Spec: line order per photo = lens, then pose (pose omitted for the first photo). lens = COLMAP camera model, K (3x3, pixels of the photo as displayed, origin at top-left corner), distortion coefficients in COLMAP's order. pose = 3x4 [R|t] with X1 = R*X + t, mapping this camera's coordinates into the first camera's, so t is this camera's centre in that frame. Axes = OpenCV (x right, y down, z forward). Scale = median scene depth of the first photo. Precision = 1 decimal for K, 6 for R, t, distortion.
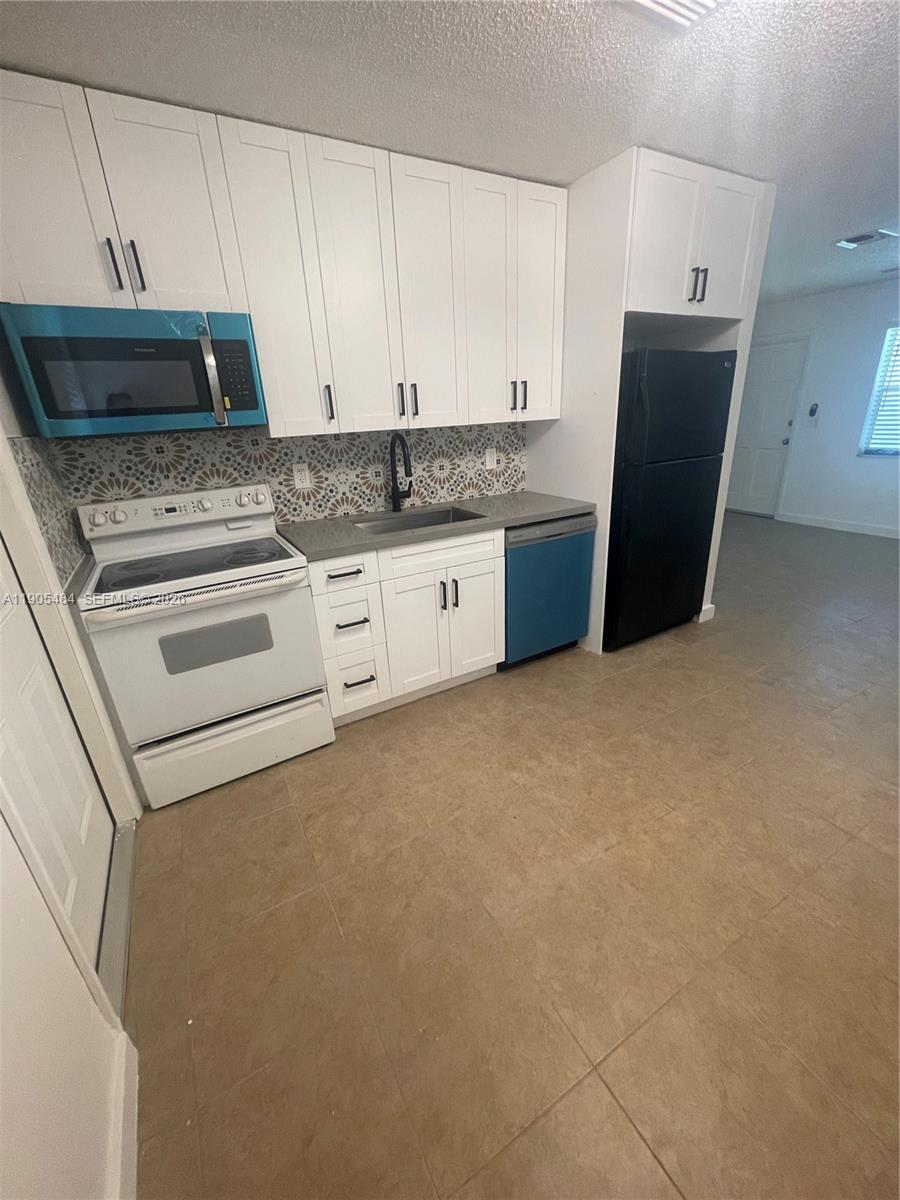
lens RADIAL K [[478.7, 0, 448.5], [0, 478.7, 597.7], [0, 0, 1]] dist [-0.007196, 0.001526]
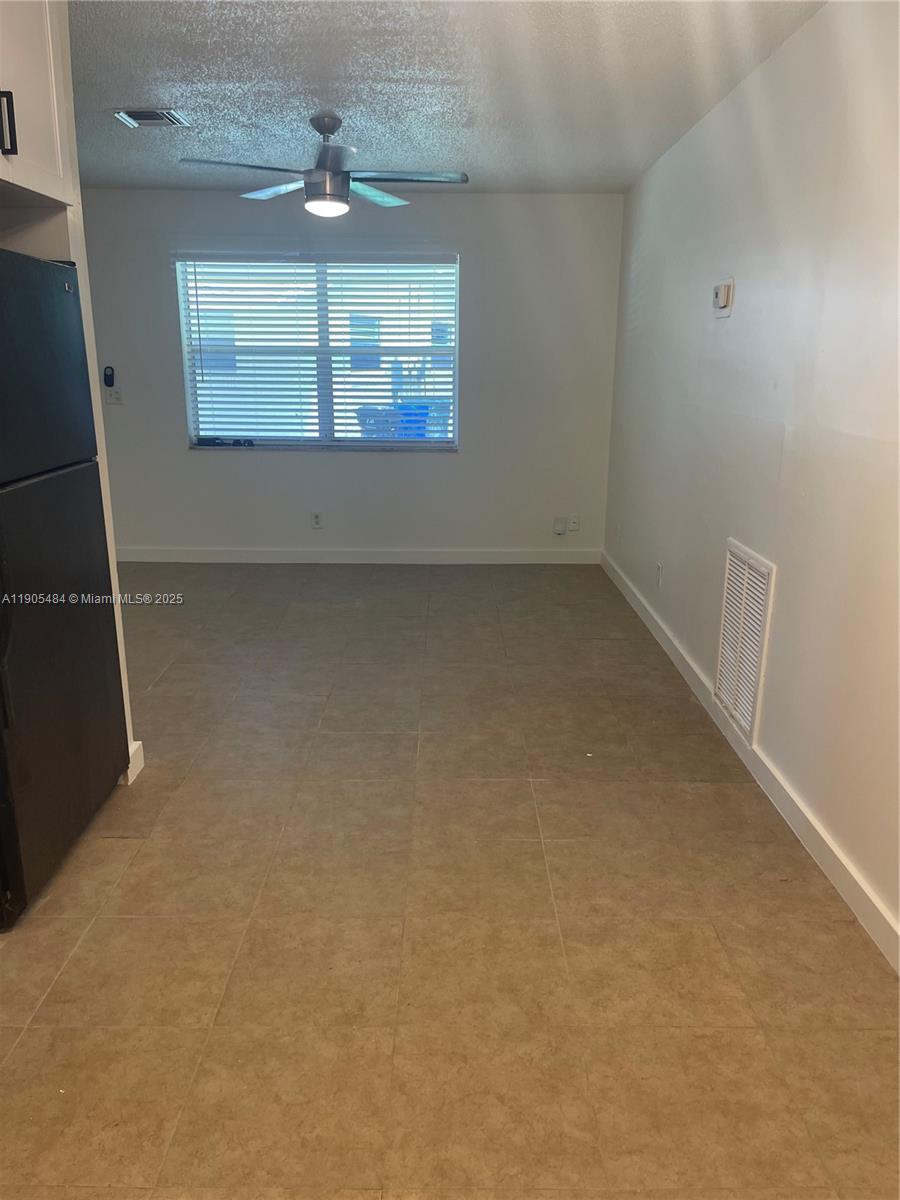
lens RADIAL K [[901.1, 0, 447.1], [0, 901.1, 609.8], [0, 0, 1]] dist [0.042099, -0.070757]
pose [[0.493350, -0.185883, 0.849737, -0.115366], [0.284621, 0.957619, 0.044234, -0.096507], [-0.821947, 0.220030, 0.525347, 0.263977]]
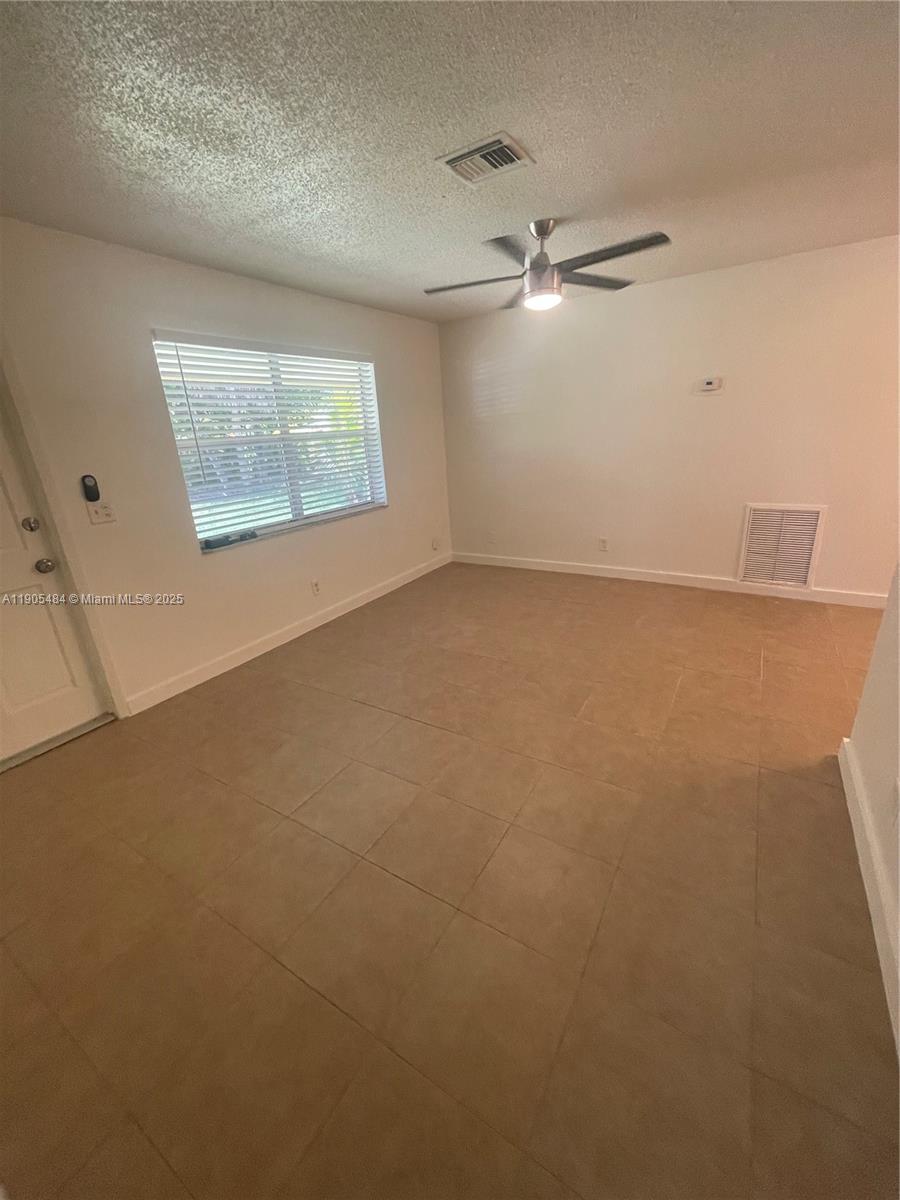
lens RADIAL K [[478.7, 0, 440.5], [0, 478.7, 603.5], [0, 0, 1]] dist [-0.007196, 0.001526]
pose [[-0.464980, -0.234275, 0.853761, 0.435977], [0.390918, 0.810919, 0.435423, -0.853365], [-0.794340, 0.536214, -0.285479, 2.115085]]
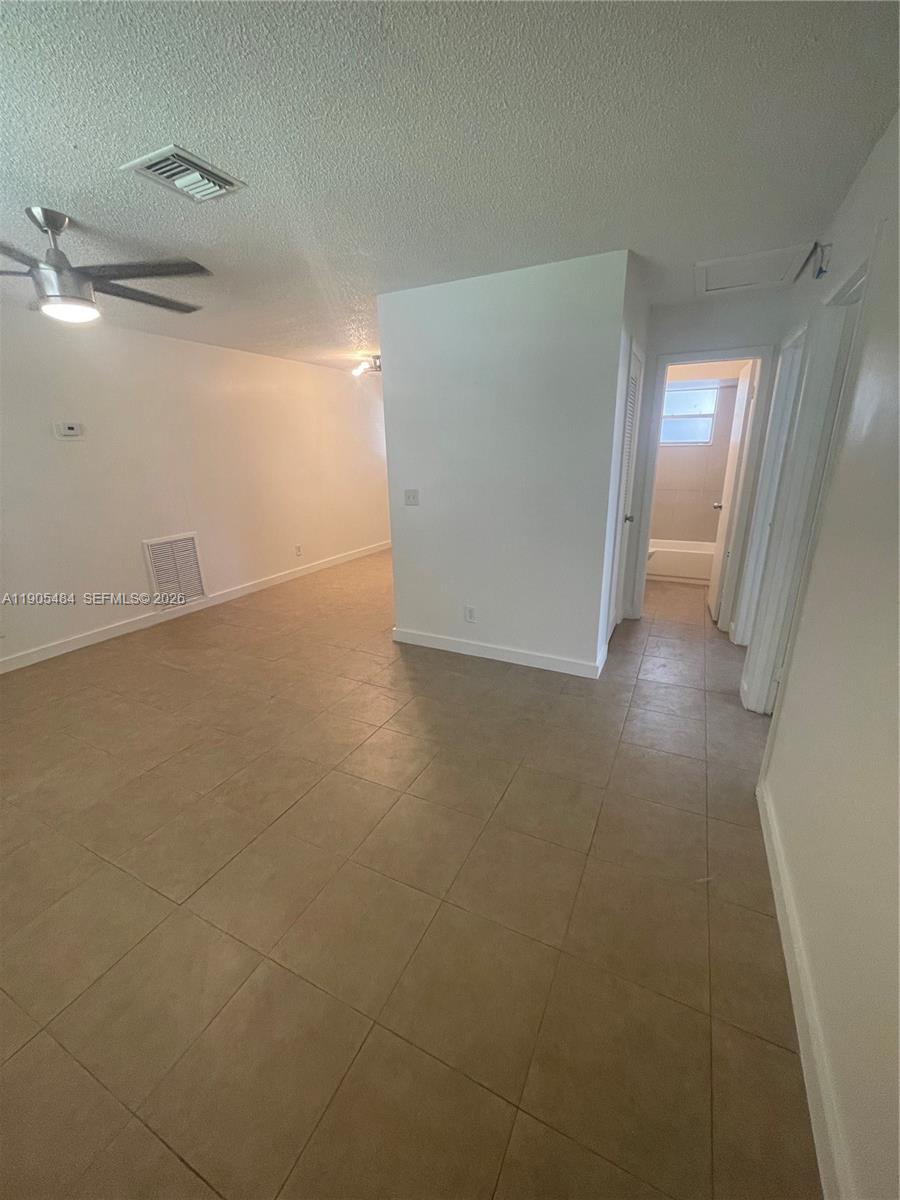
lens RADIAL K [[478.7, 0, 453.1], [0, 478.7, 602.0], [0, 0, 1]] dist [-0.007196, 0.001526]
pose [[-0.824297, 0.230314, -0.517195, 1.430446], [-0.149546, 0.792499, 0.591254, -1.044836], [0.546051, 0.564713, -0.618812, 2.473286]]
